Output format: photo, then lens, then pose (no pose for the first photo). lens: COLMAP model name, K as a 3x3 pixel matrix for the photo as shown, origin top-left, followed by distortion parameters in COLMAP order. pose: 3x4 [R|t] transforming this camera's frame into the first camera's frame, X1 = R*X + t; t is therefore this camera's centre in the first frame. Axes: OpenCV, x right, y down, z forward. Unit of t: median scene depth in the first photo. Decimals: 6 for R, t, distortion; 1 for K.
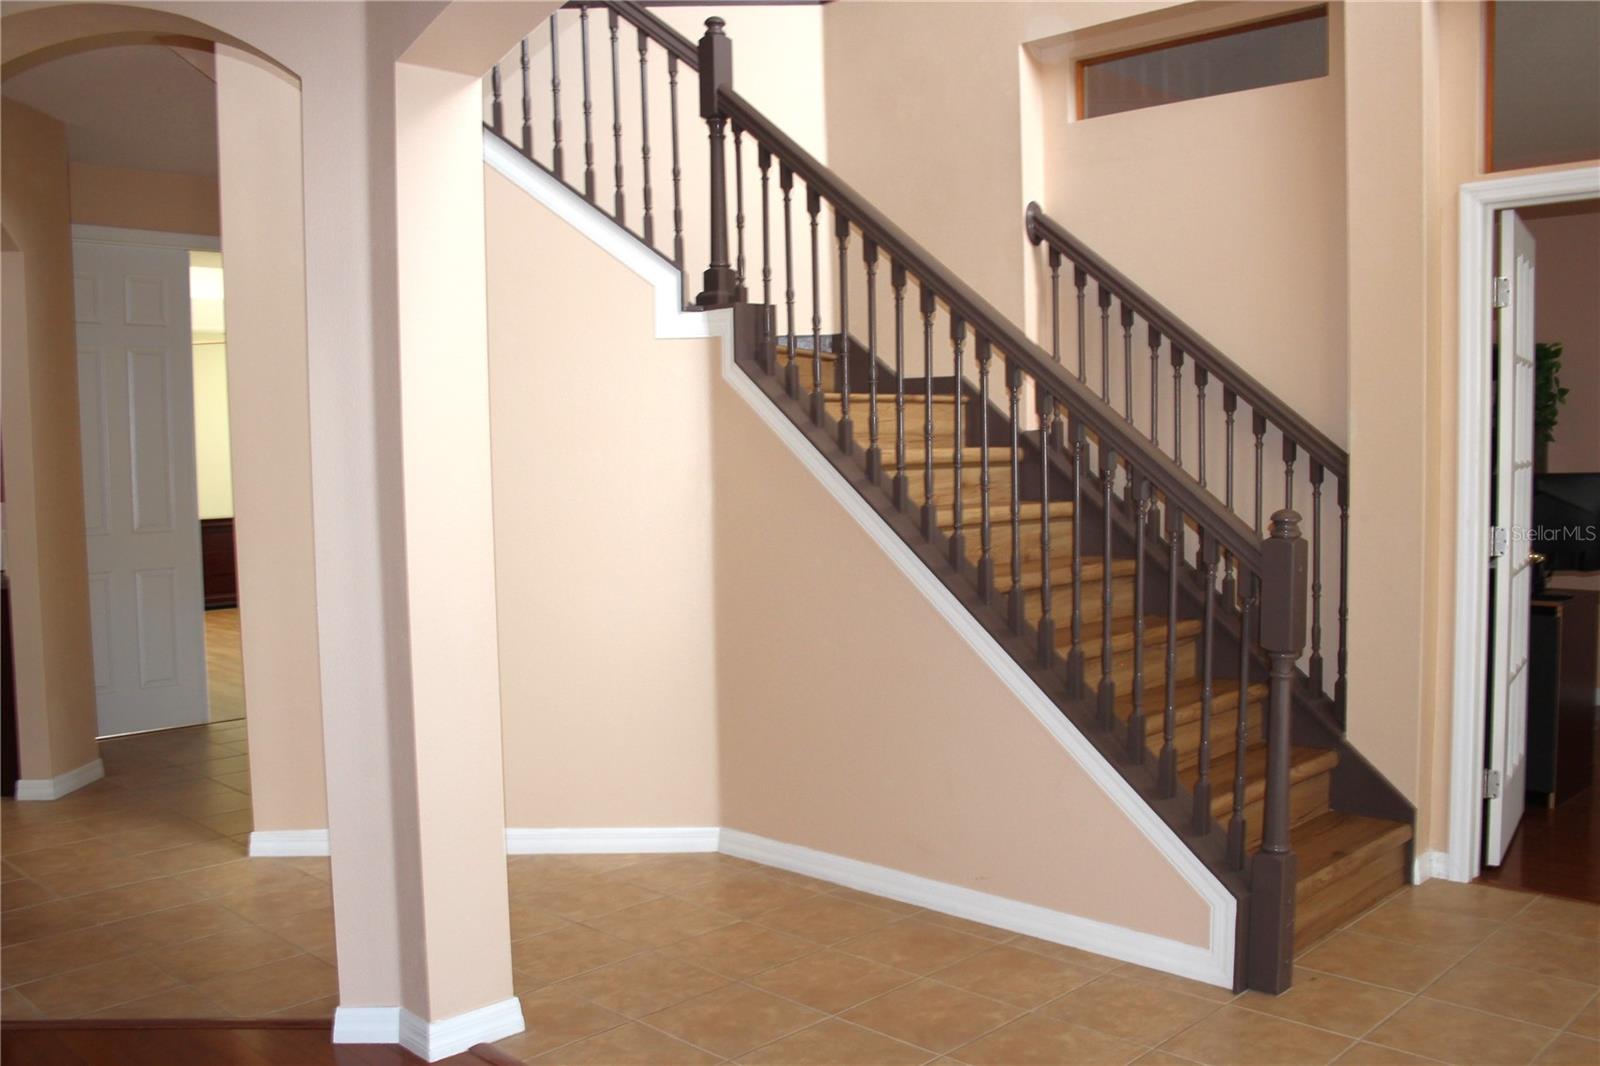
lens RADIAL K [[1441.3, 0, 804.8], [0, 1441.3, 559.9], [0, 0, 1]] dist [-0.155568, 0.108069]
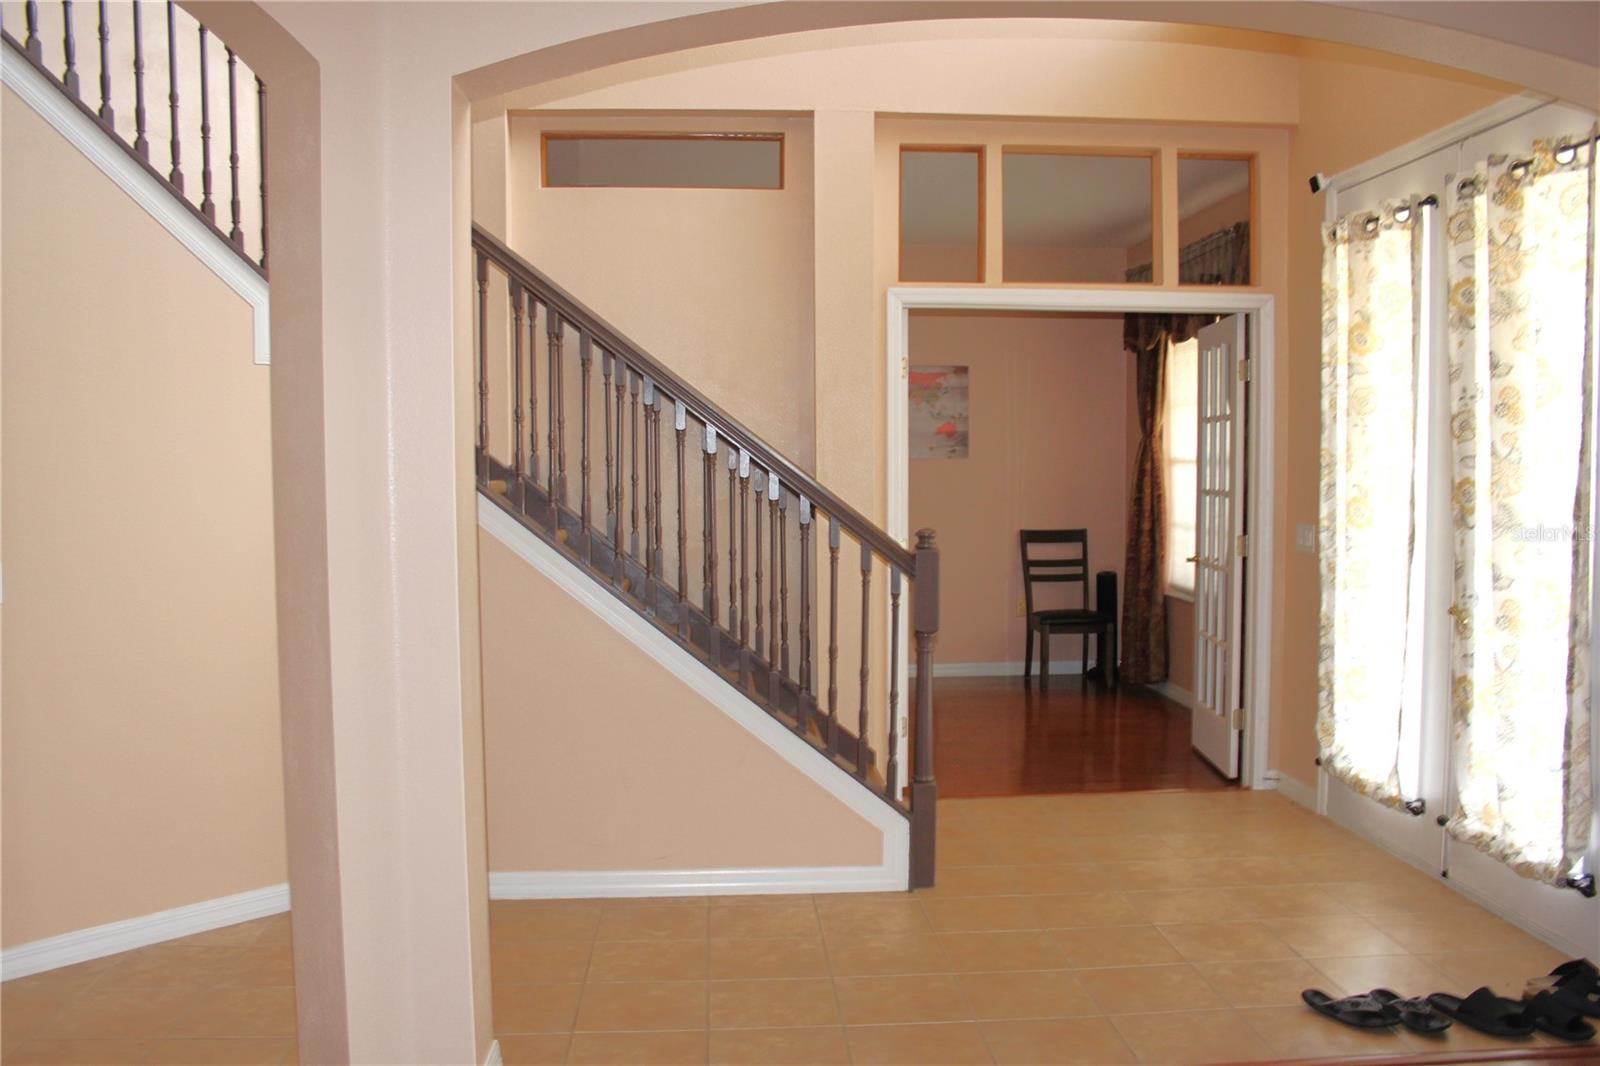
lens RADIAL K [[1441.3, 0, 804.8], [0, 1441.3, 559.9], [0, 0, 1]] dist [-0.155568, 0.108069]
pose [[0.647462, -0.034997, 0.761294, -0.607027], [0.051895, 0.998651, 0.001773, -0.010203], [-0.760329, 0.038359, 0.648405, 0.146992]]
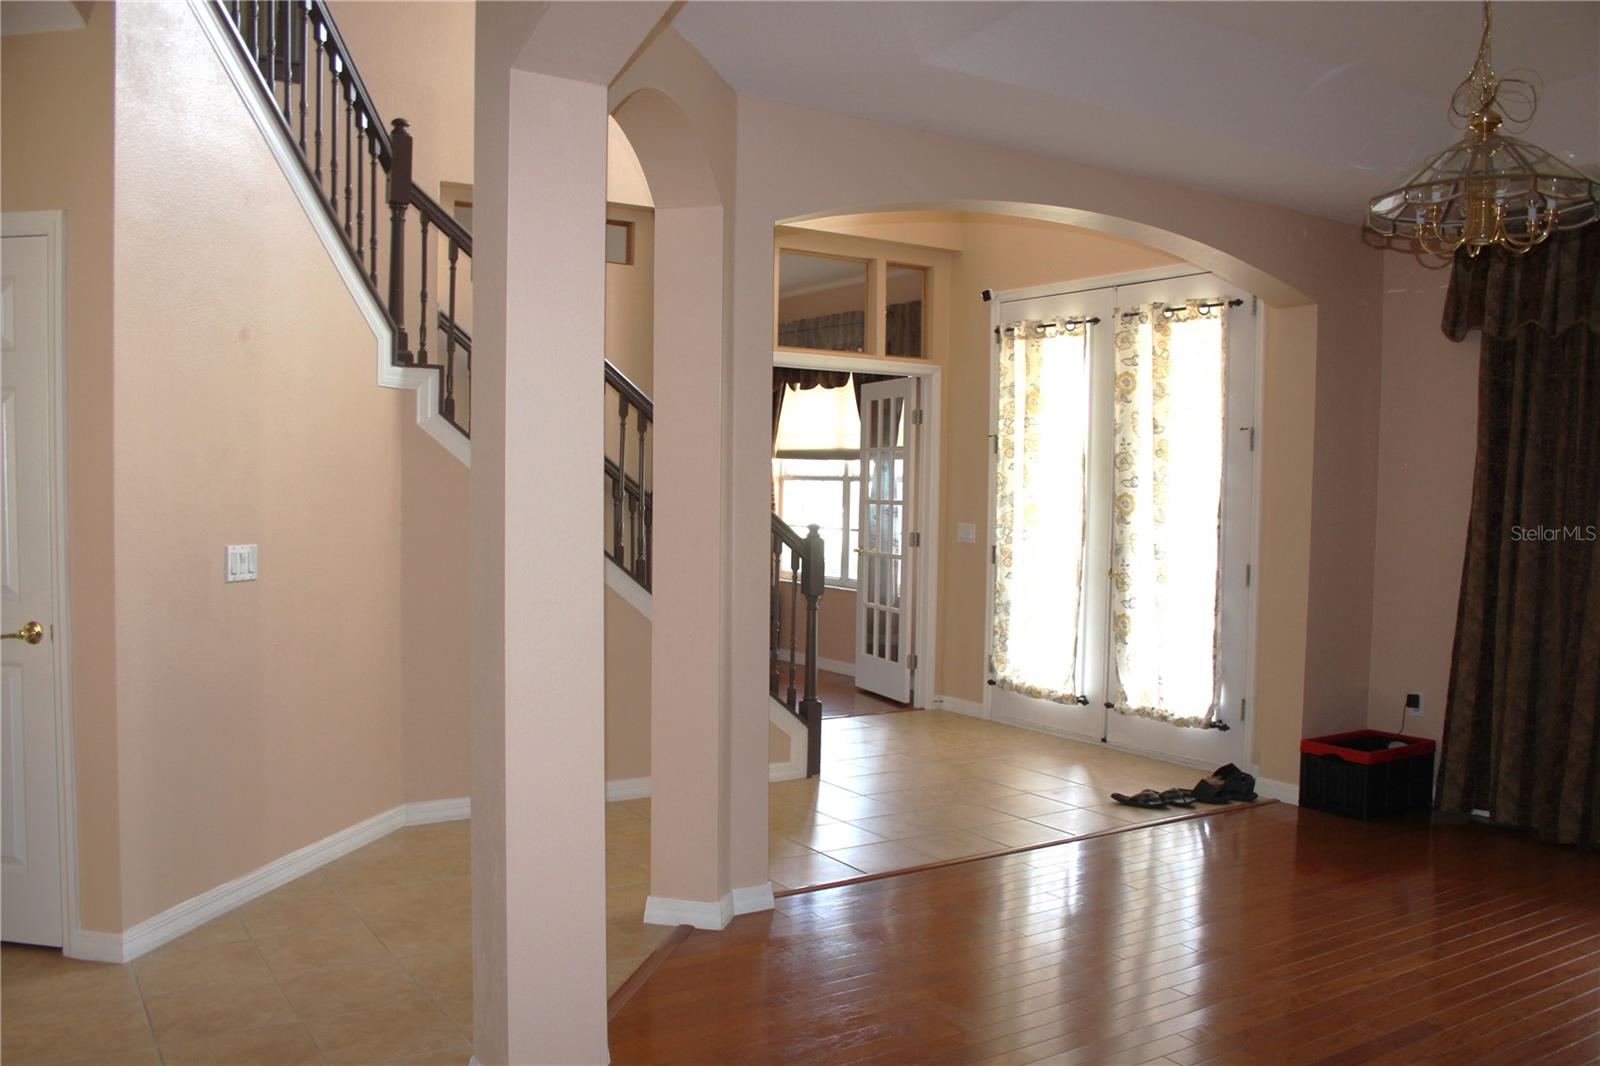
lens RADIAL K [[1441.3, 0, 804.8], [0, 1441.3, 559.9], [0, 0, 1]] dist [-0.155568, 0.108069]
pose [[0.172079, -0.031047, 0.984594, -1.232729], [0.057549, 0.998113, 0.021415, -0.021092], [-0.983401, 0.052978, 0.173541, 0.500592]]
